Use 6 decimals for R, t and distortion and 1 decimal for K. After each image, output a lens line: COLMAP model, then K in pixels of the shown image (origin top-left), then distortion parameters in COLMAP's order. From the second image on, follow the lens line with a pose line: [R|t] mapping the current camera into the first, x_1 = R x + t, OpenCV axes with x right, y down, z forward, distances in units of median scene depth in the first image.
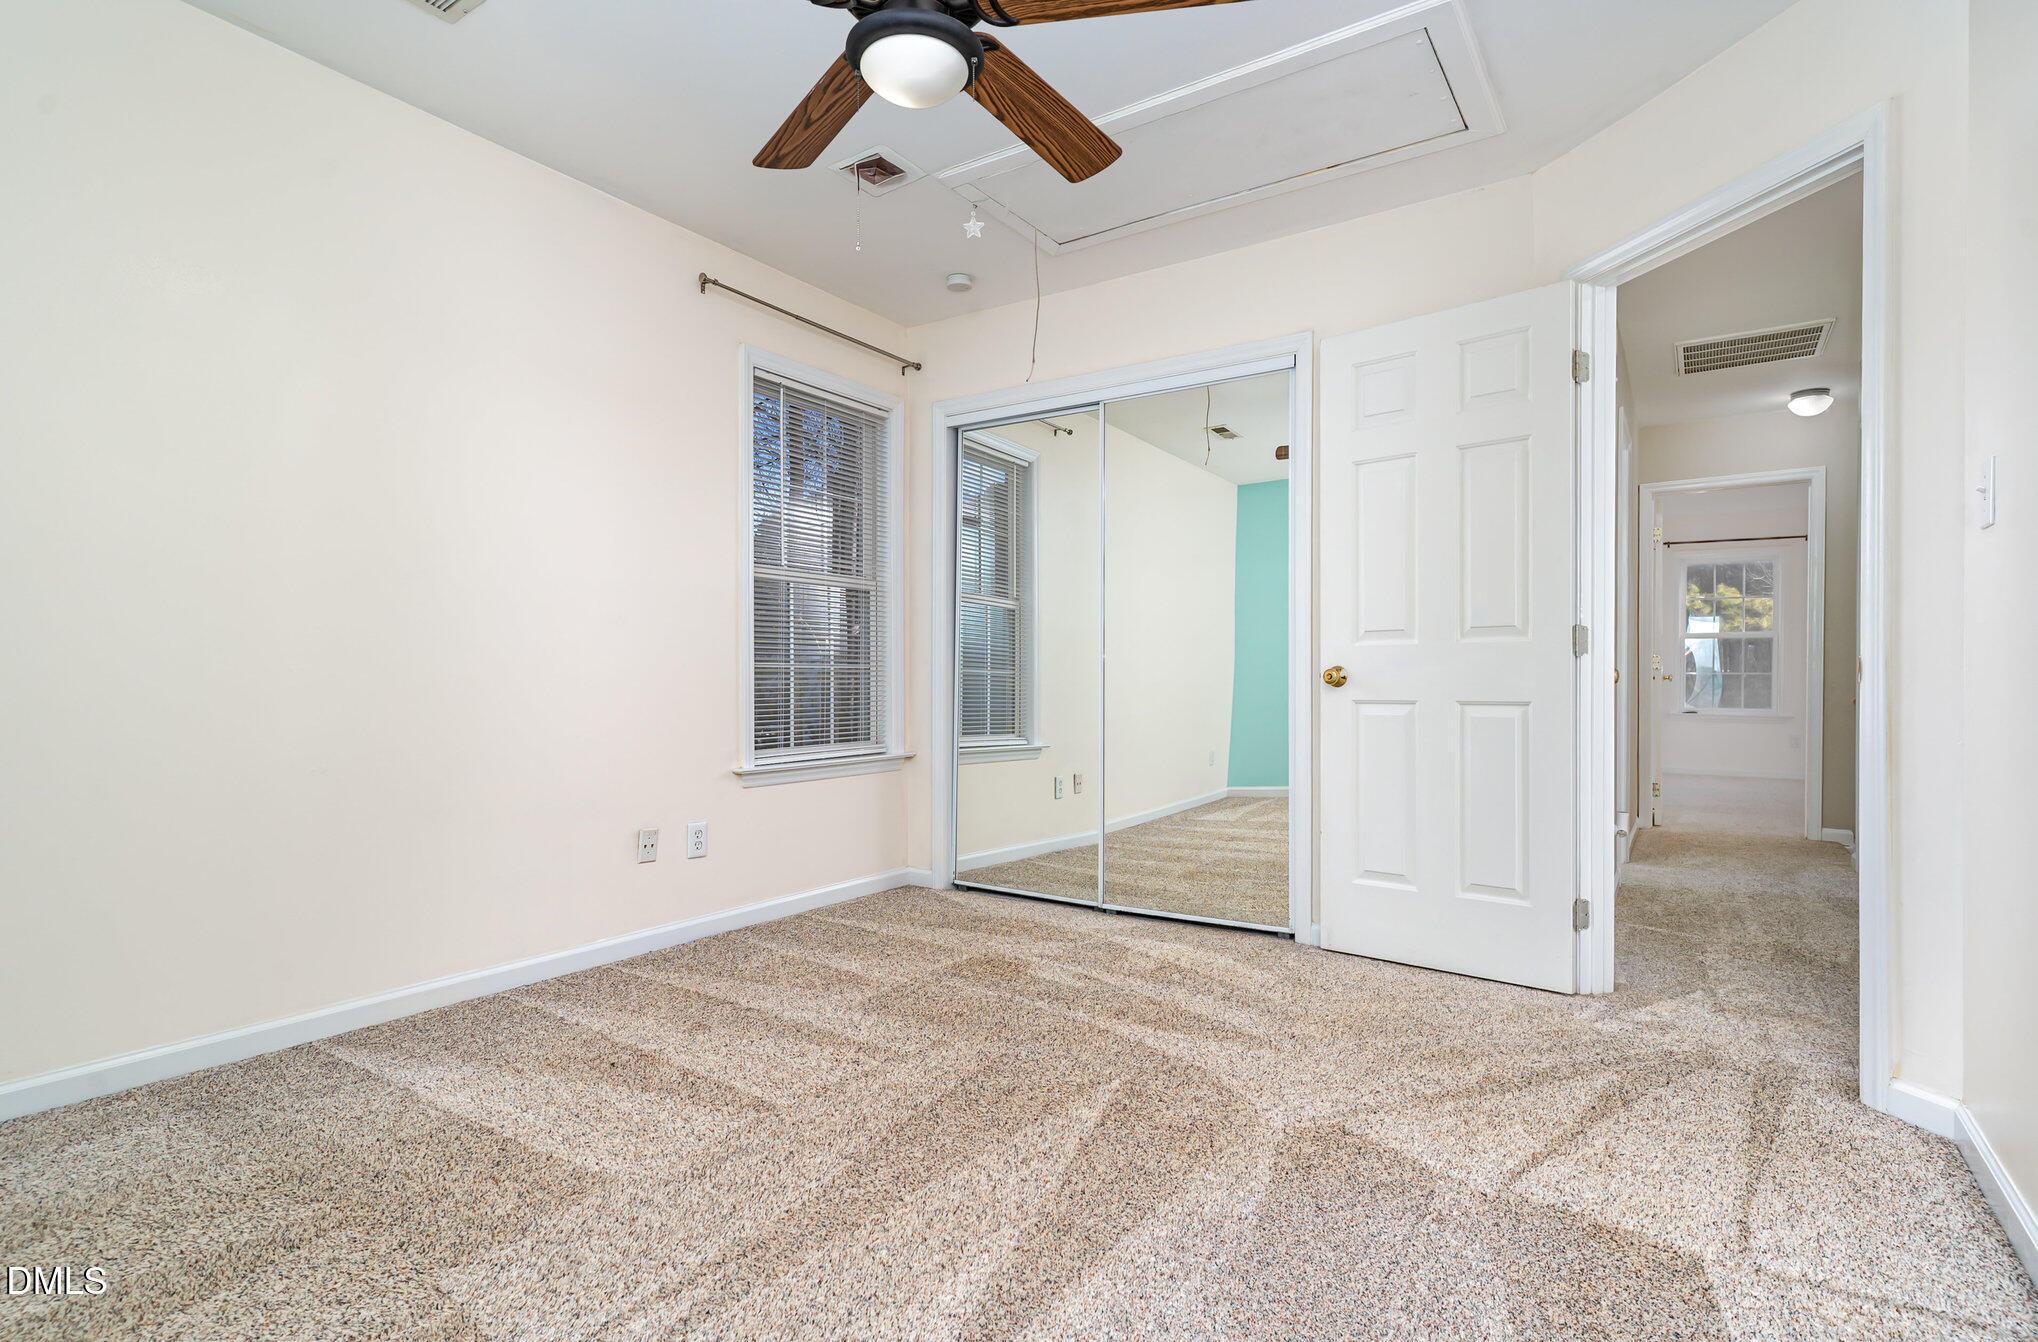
lens RADIAL K [[1002.5, 0, 1023.3], [0, 1002.5, 680.0], [0, 0, 1]] dist [0.005709, -0.000491]
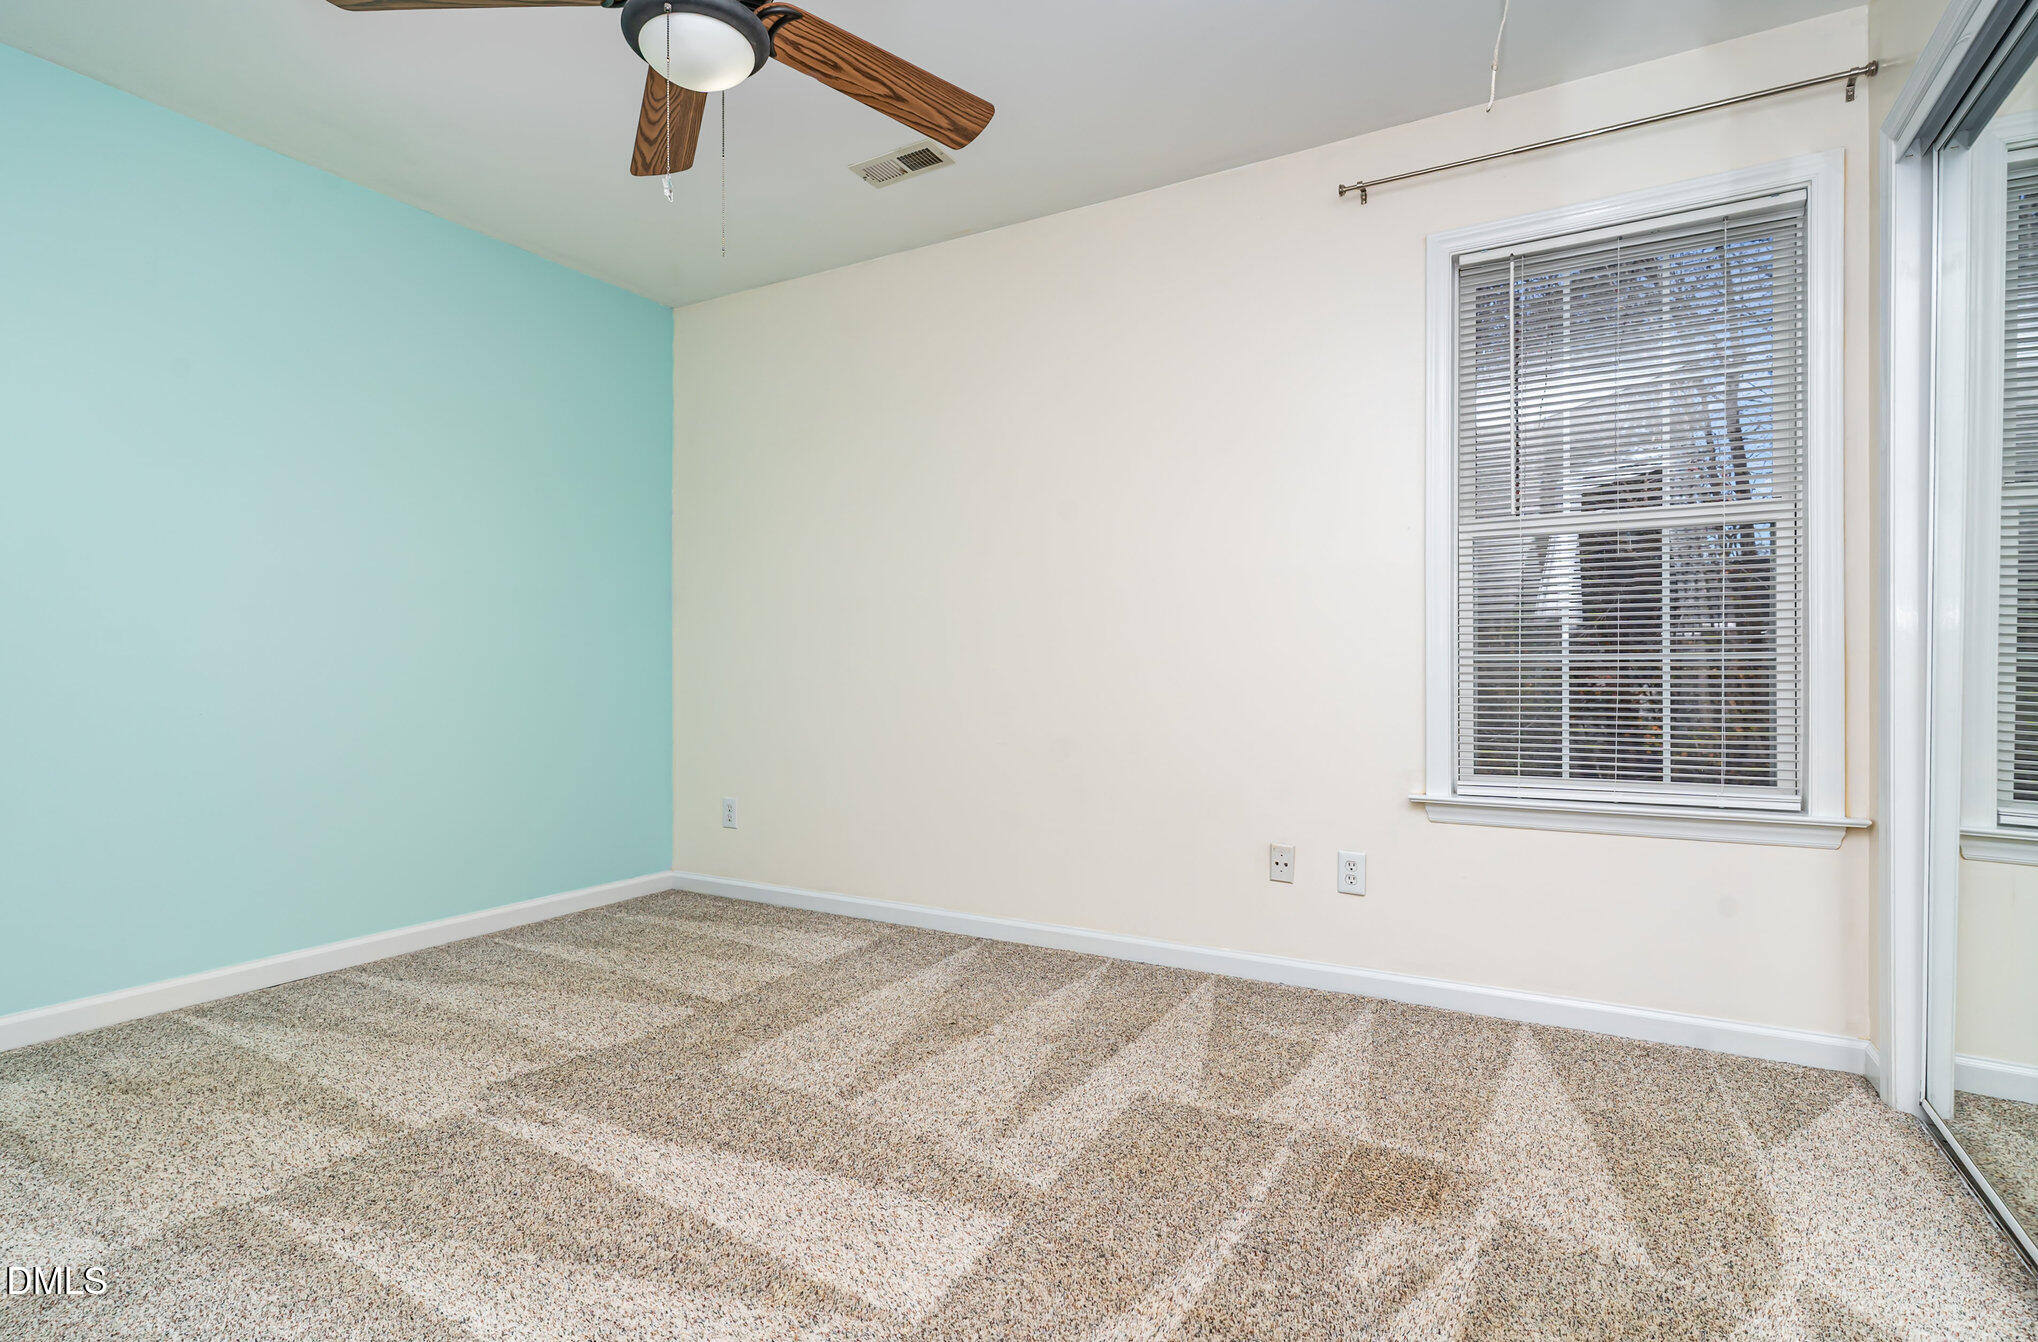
lens RADIAL K [[1002.5, 0, 1021.5], [0, 1002.5, 664.2], [0, 0, 1]] dist [0.005709, -0.000491]
pose [[0.070068, -0.007464, -0.997514, 0.508526], [-0.002725, 0.999967, -0.007674, -0.004212], [0.997538, 0.003256, 0.070046, 0.719258]]
